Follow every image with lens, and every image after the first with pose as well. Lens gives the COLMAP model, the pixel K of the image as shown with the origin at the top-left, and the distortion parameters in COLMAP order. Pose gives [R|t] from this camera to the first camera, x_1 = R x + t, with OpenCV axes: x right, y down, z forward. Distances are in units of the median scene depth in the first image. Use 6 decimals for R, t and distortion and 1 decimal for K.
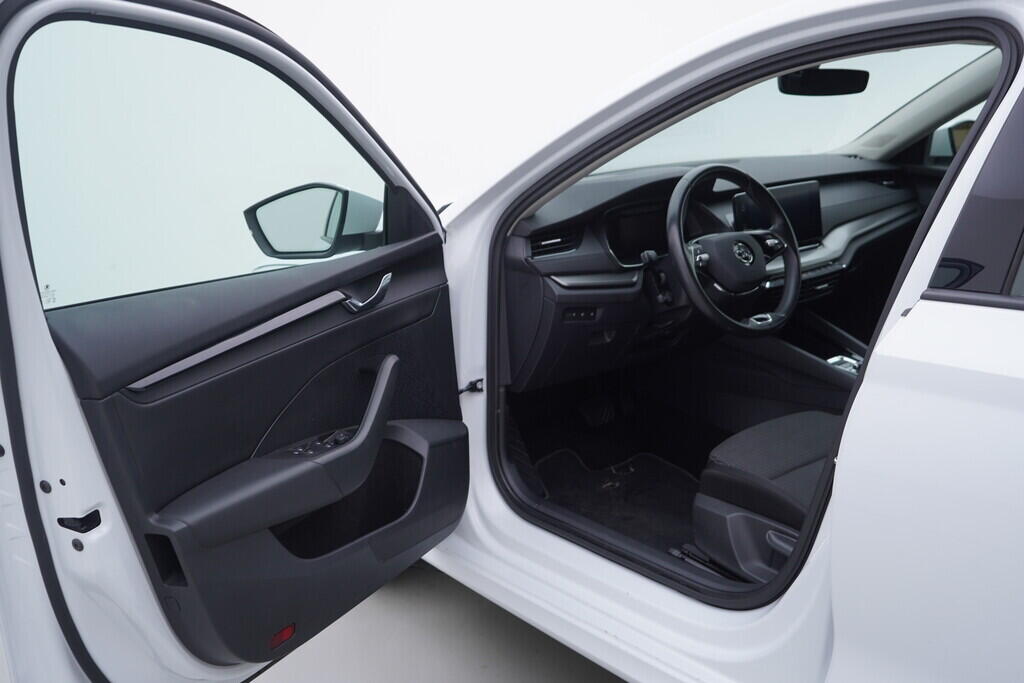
lens RADIAL K [[1076.8, 0, 512.0], [0, 1076.8, 341.5], [0, 0, 1]] dist [0.000167, -0.000213]
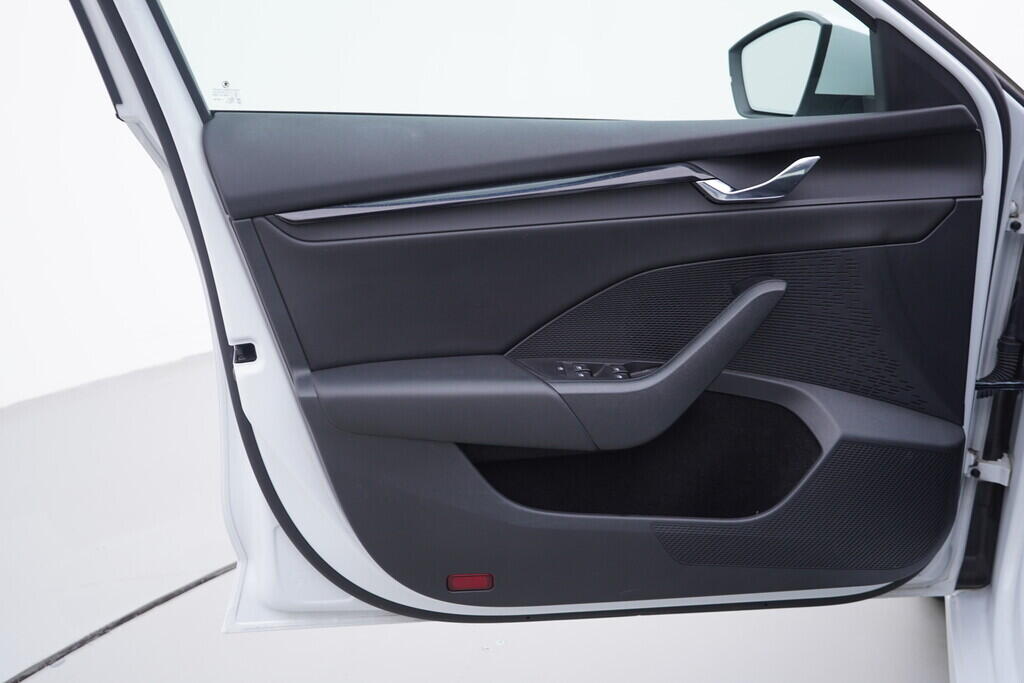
lens RADIAL K [[1076.8, 0, 512.0], [0, 1076.8, 341.5], [0, 0, 1]] dist [0.000167, -0.000213]
pose [[0.539957, 0.284227, -0.792251, 0.323615], [-0.197666, 0.957756, 0.208884, -0.055770], [0.818153, 0.043813, 0.573328, 0.486918]]
